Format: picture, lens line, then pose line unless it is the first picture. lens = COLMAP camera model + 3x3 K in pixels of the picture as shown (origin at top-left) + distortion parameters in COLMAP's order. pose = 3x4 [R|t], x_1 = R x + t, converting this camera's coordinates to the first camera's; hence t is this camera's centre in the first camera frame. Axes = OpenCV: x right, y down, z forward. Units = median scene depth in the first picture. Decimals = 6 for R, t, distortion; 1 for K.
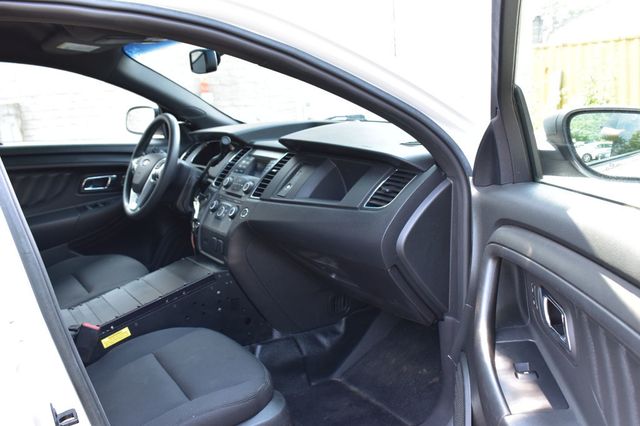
lens RADIAL K [[655.2, 0, 321.9], [0, 655.2, 213.0], [0, 0, 1]] dist [-0.078664, 0.000000]
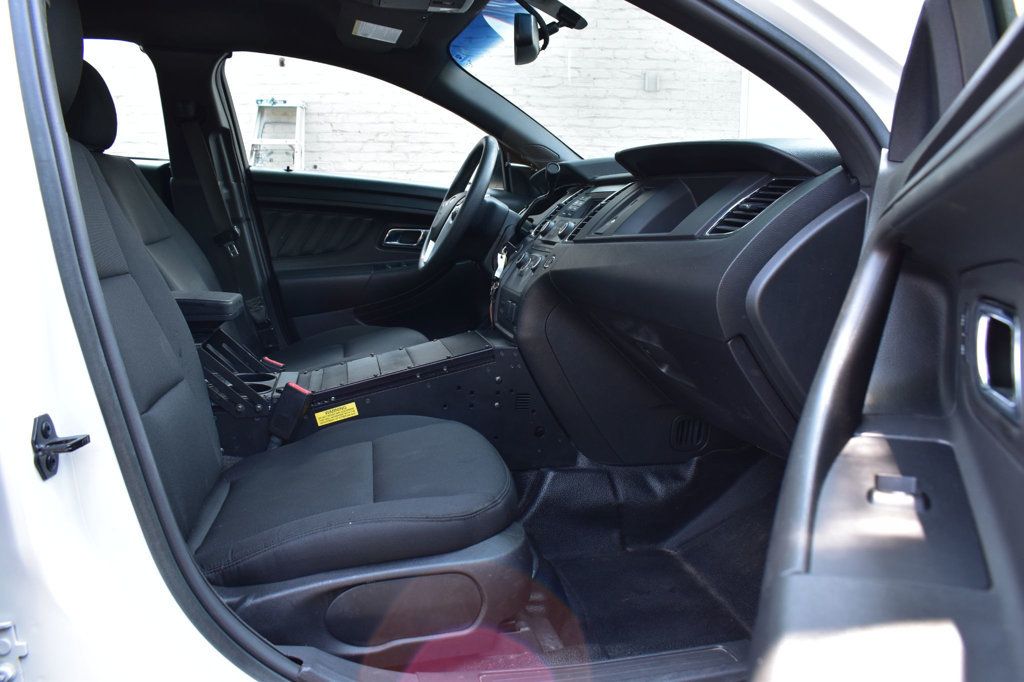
lens RADIAL K [[799.3, 0, 507.3], [0, 799.3, 337.4], [0, 0, 1]] dist [-0.095207, 0.006007]
pose [[0.936832, 0.124623, -0.326825, 0.109435], [-0.136688, 0.990514, -0.014115, 0.088757], [0.321966, 0.057896, 0.944979, 0.227255]]
